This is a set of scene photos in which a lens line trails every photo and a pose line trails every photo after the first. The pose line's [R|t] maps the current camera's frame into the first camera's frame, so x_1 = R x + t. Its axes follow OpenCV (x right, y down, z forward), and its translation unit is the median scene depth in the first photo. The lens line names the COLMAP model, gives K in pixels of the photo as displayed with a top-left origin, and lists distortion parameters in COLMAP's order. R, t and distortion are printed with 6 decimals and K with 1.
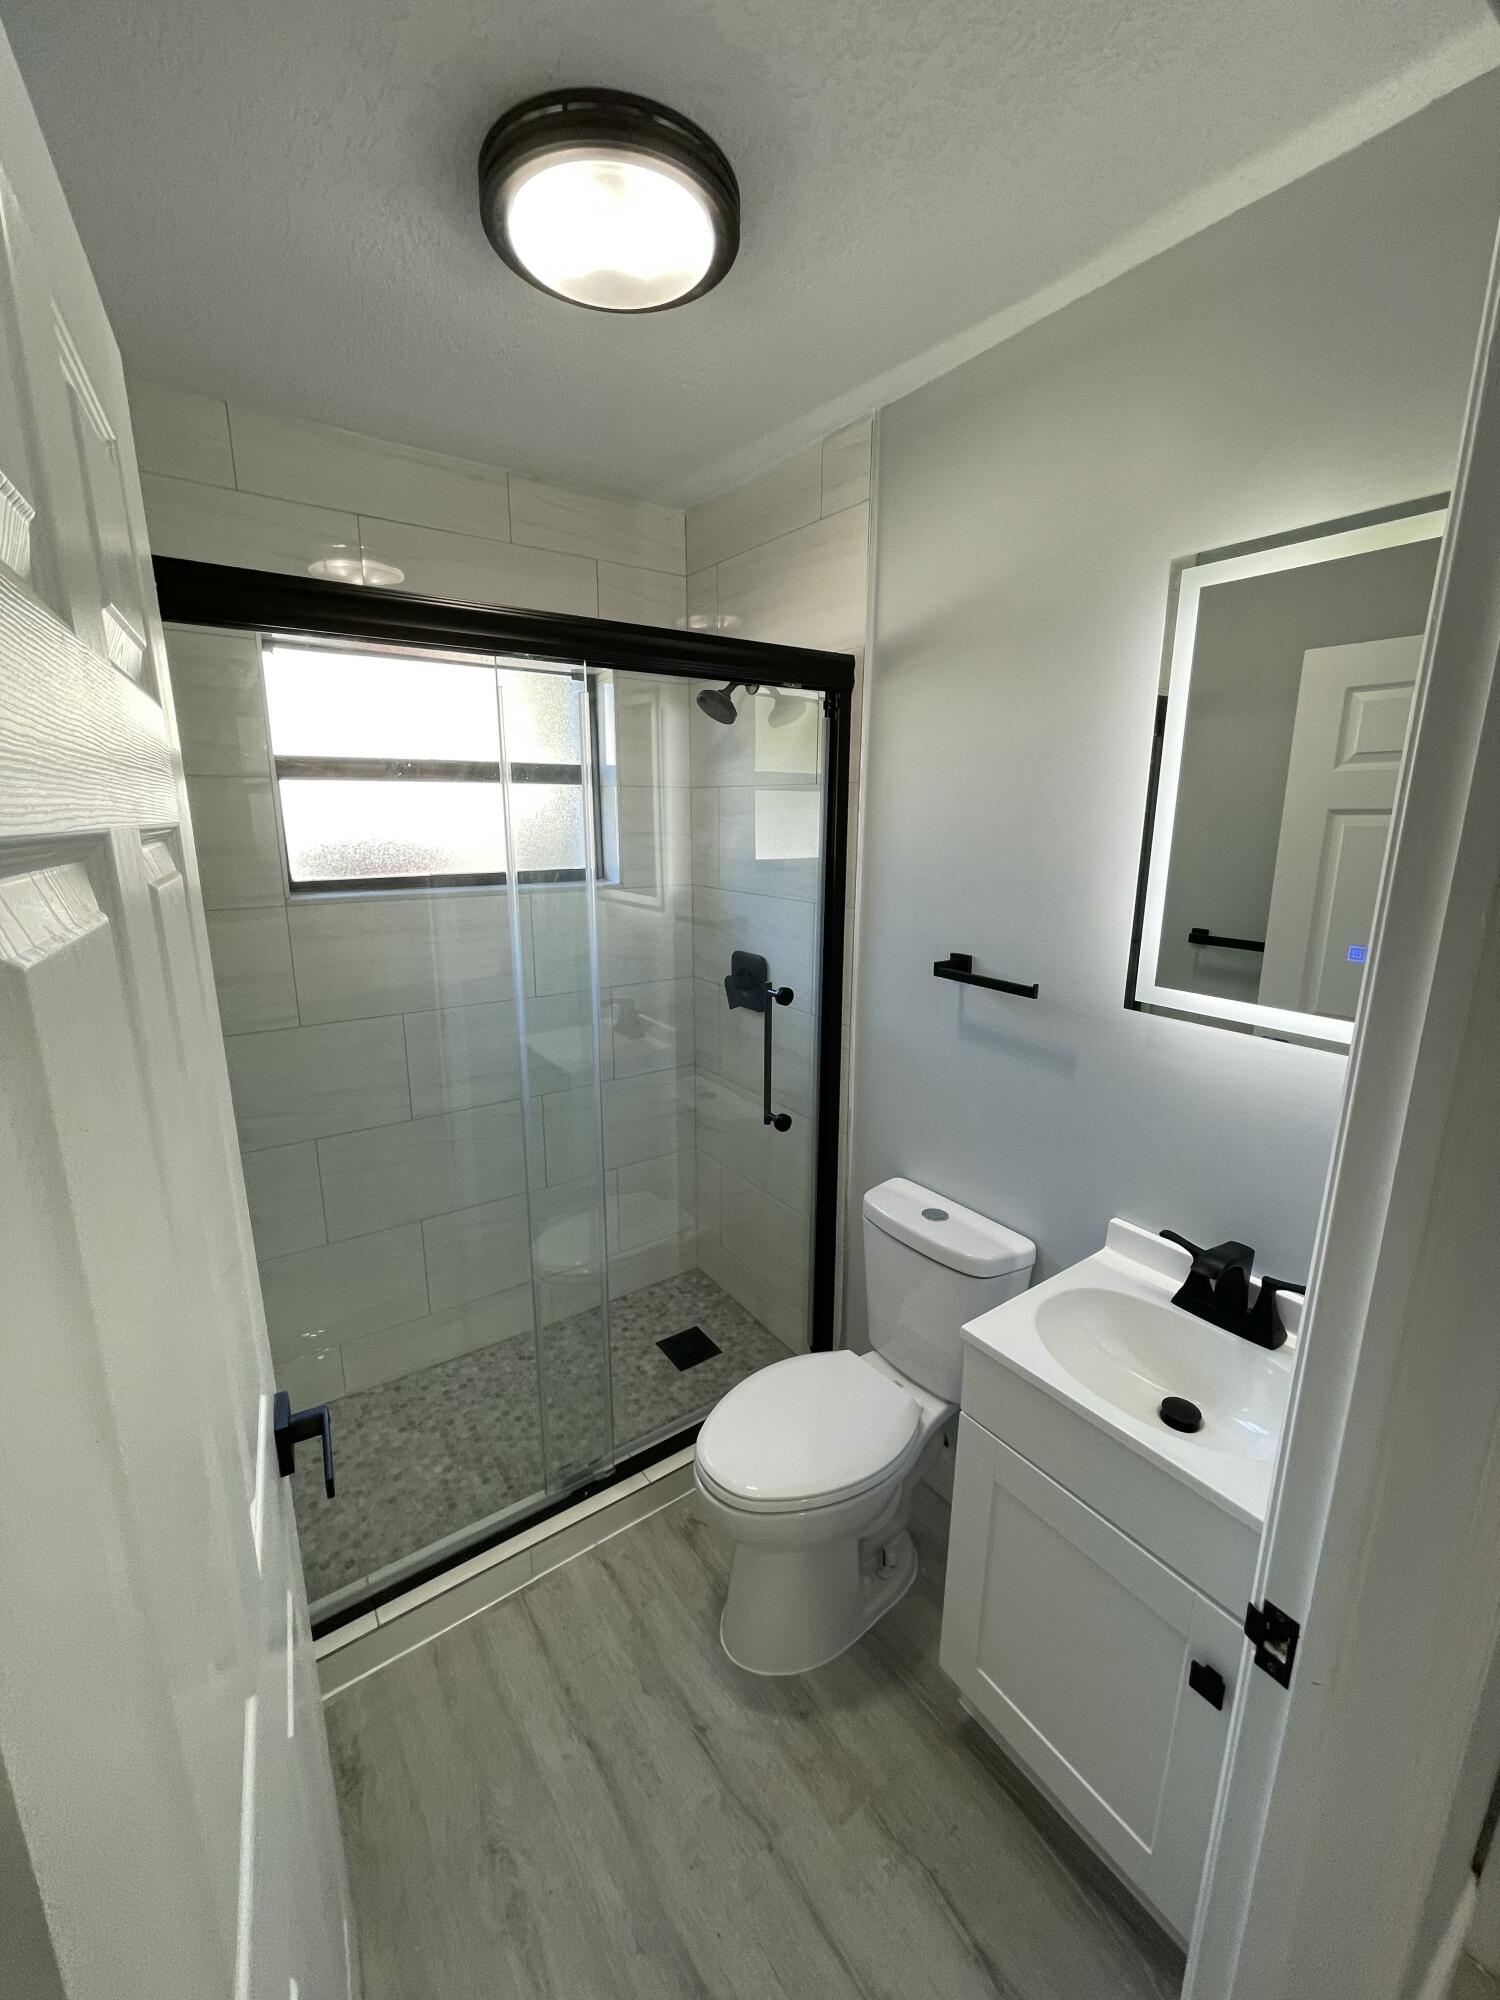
lens RADIAL K [[804.7, 0, 751.0], [0, 804.7, 1011.4], [0, 0, 1]] dist [-0.003637, 0.000490]
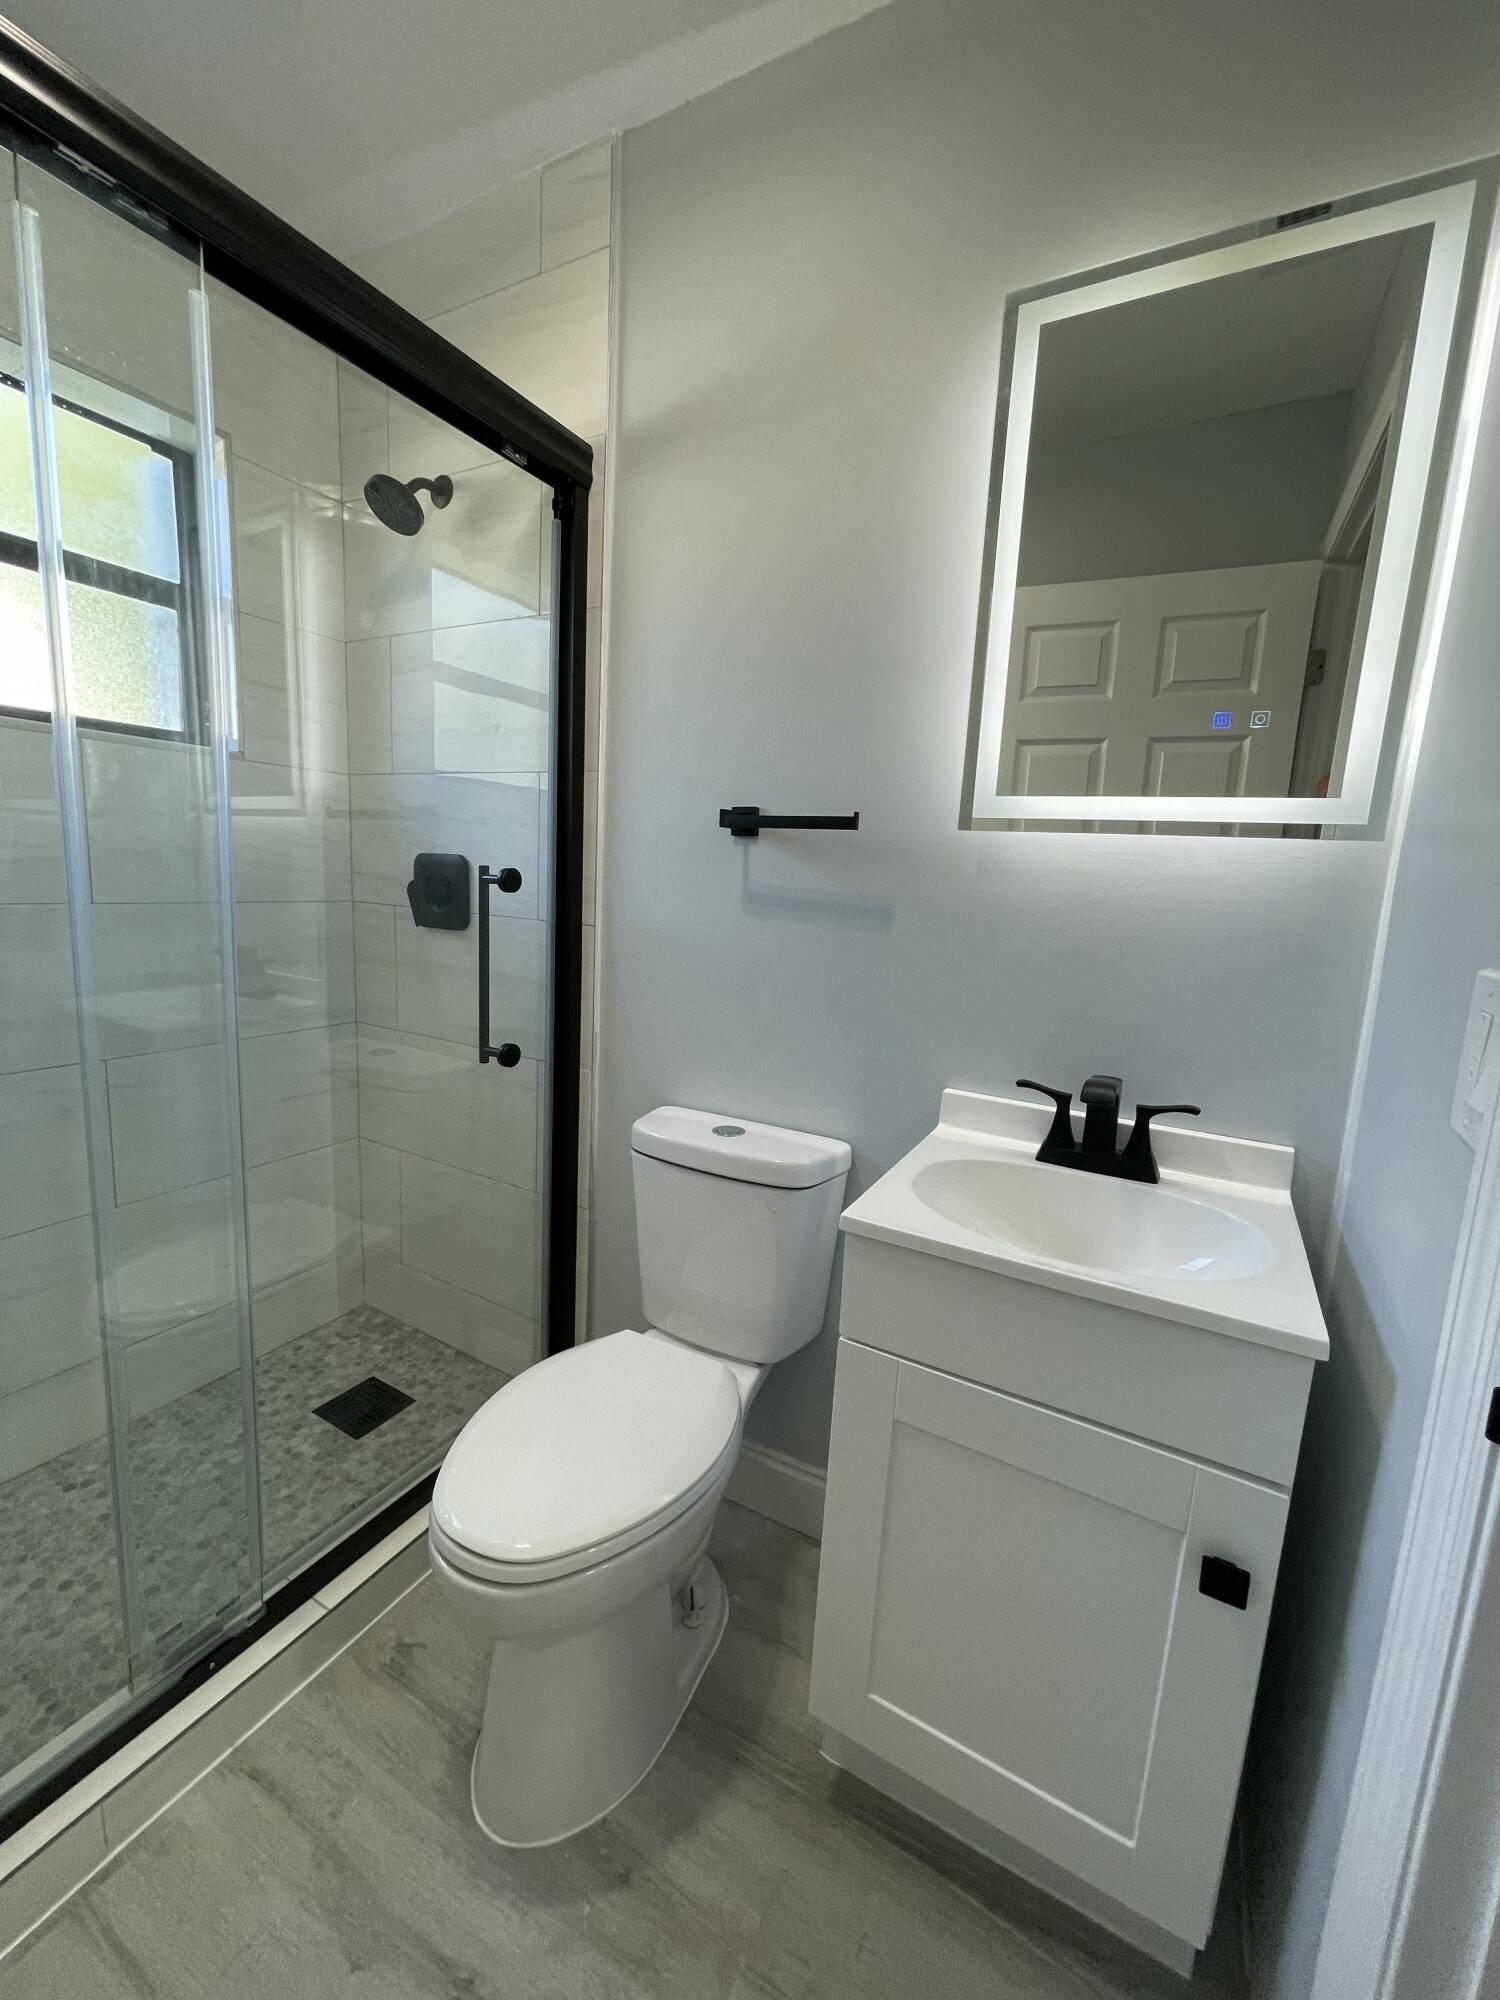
lens RADIAL K [[804.7, 0, 760.2], [0, 804.7, 996.2], [0, 0, 1]] dist [-0.003637, 0.000490]
pose [[0.900316, -0.029097, 0.434262, -0.081901], [0.058852, 0.996738, -0.055226, 0.154963], [-0.431239, 0.075278, 0.899092, 0.241244]]
